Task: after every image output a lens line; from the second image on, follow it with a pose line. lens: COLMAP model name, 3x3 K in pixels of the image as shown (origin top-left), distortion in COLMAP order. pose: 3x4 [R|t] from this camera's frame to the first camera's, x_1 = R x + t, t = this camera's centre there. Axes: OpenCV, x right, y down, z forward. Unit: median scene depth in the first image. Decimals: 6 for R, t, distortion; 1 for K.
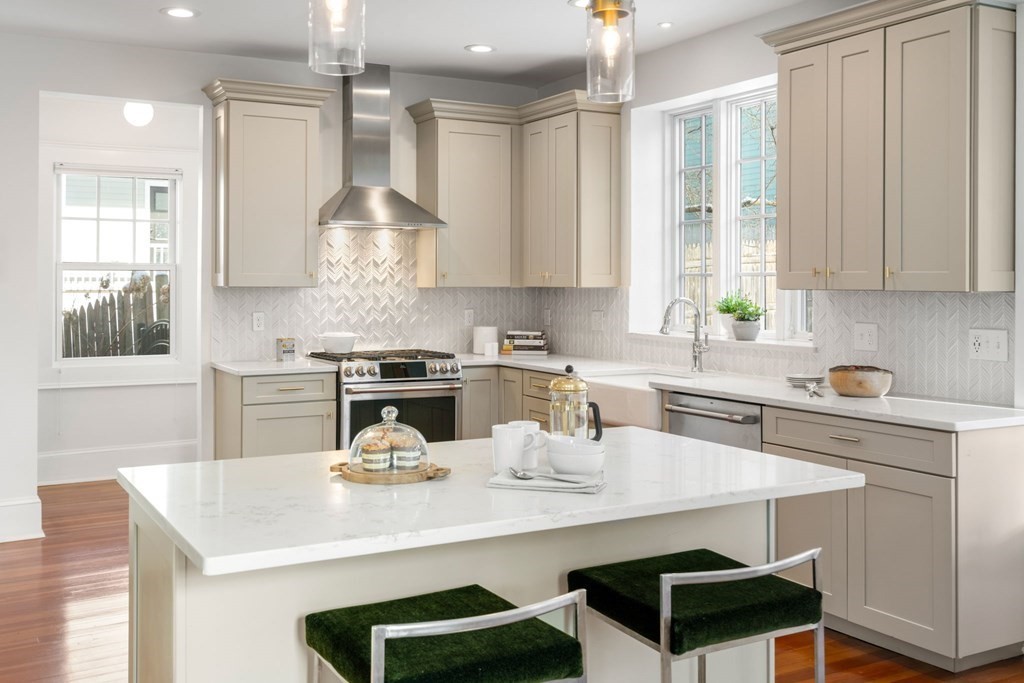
lens RADIAL K [[1018.8, 0, 518.5], [0, 1018.8, 279.0], [0, 0, 1]] dist [0.015698, 0.000000]
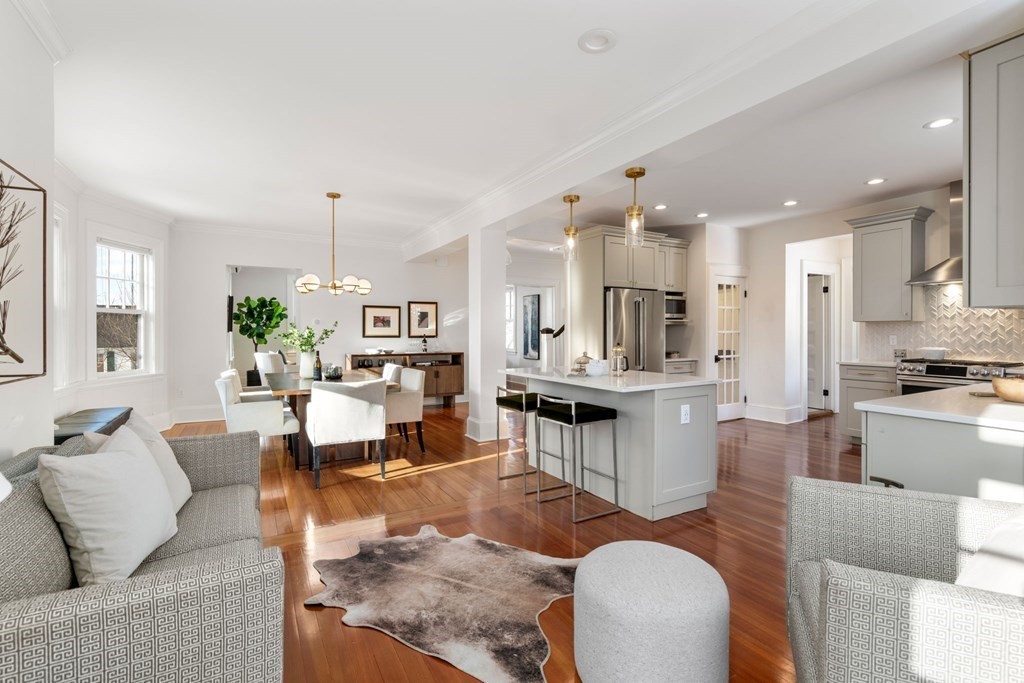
lens RADIAL K [[471.1, 0, 506.6], [0, 471.1, 335.7], [0, 0, 1]] dist [-0.007007, 0.005651]
pose [[-0.000551, 0.004686, -0.999989, 0.603445], [0.008685, 0.999951, 0.004681, 0.023486], [0.999962, -0.008682, -0.000592, 0.294592]]
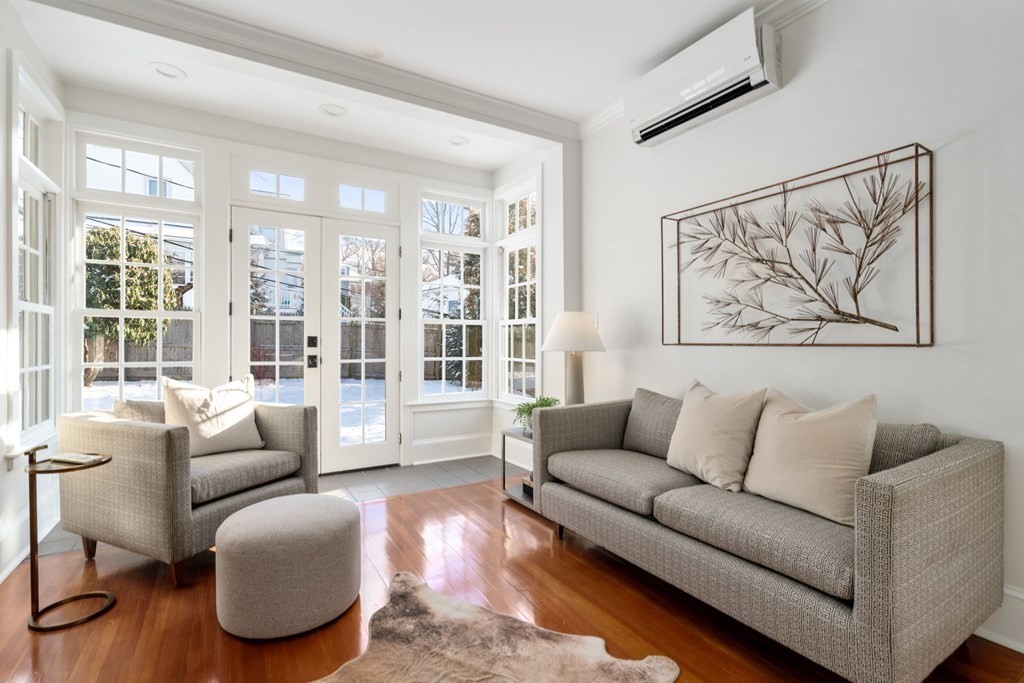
lens RADIAL K [[471.1, 0, 509.4], [0, 471.1, 342.0], [0, 0, 1]] dist [-0.007007, 0.005651]
pose [[-0.022445, -0.001784, 0.999746, 0.002381], [-0.007513, 0.999970, 0.001615, 0.047362], [-0.999720, -0.007475, -0.022458, 0.240041]]
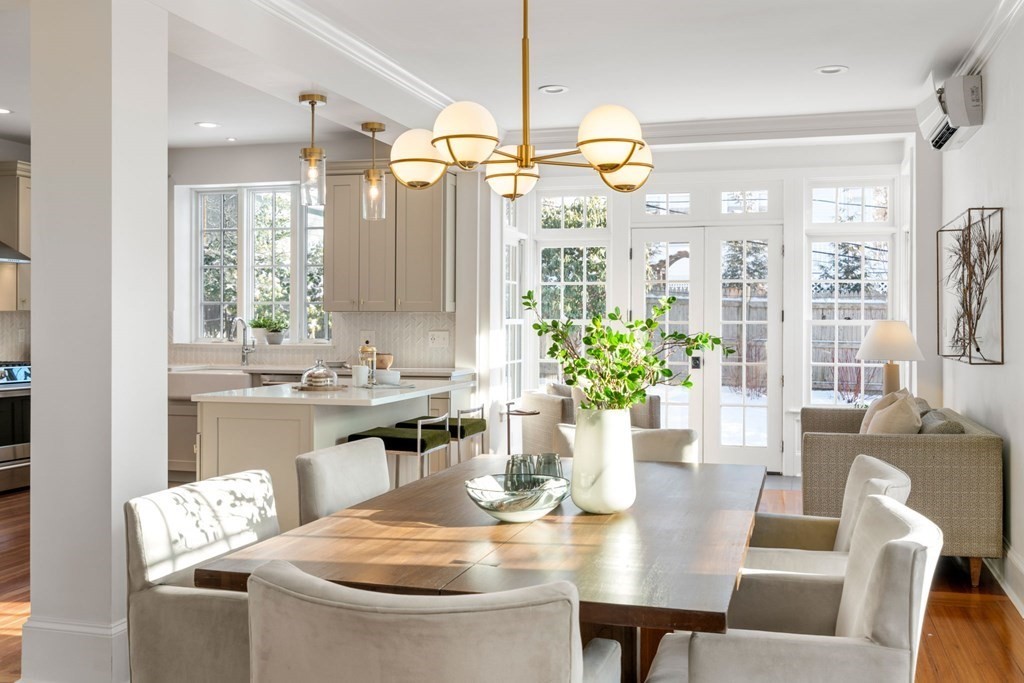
lens RADIAL K [[1018.8, 0, 506.4], [0, 1018.8, 325.5], [0, 0, 1]] dist [0.015698, 0.000000]
pose [[0.717040, -0.002350, 0.697028, -0.549059], [-0.005346, 0.999946, 0.008871, 0.013028], [-0.697011, -0.010087, 0.716989, -0.340671]]
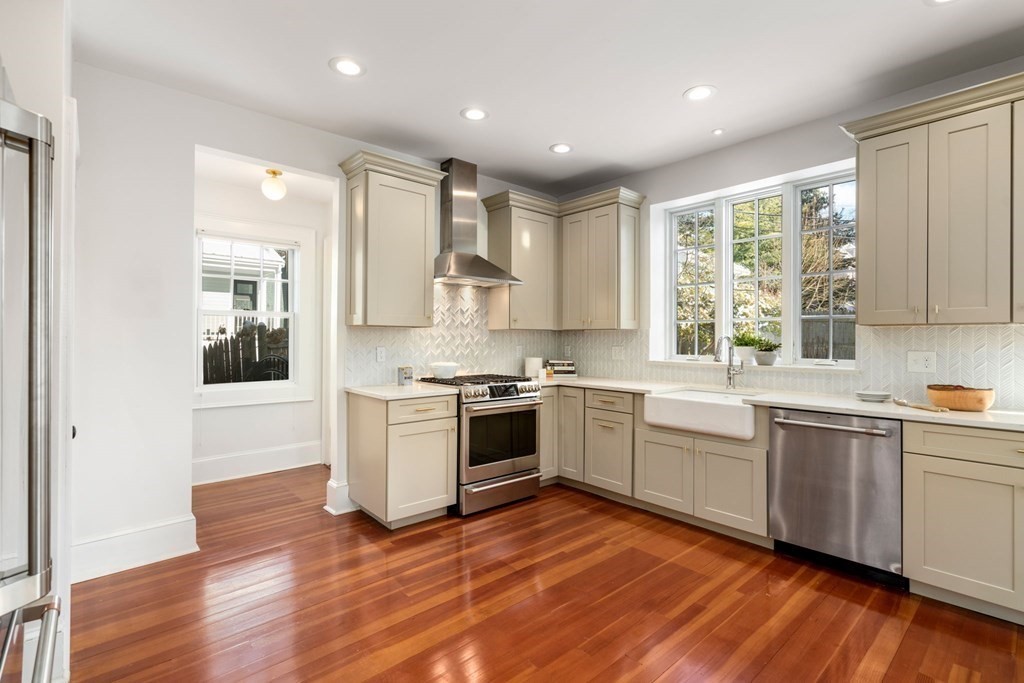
lens RADIAL K [[471.1, 0, 515.0], [0, 471.1, 336.0], [0, 0, 1]] dist [-0.007007, 0.005651]
pose [[0.976810, 0.003488, 0.214080, -0.217973], [-0.002903, 0.999991, -0.003049, 0.020452], [-0.214088, 0.002357, 0.976811, 0.393821]]
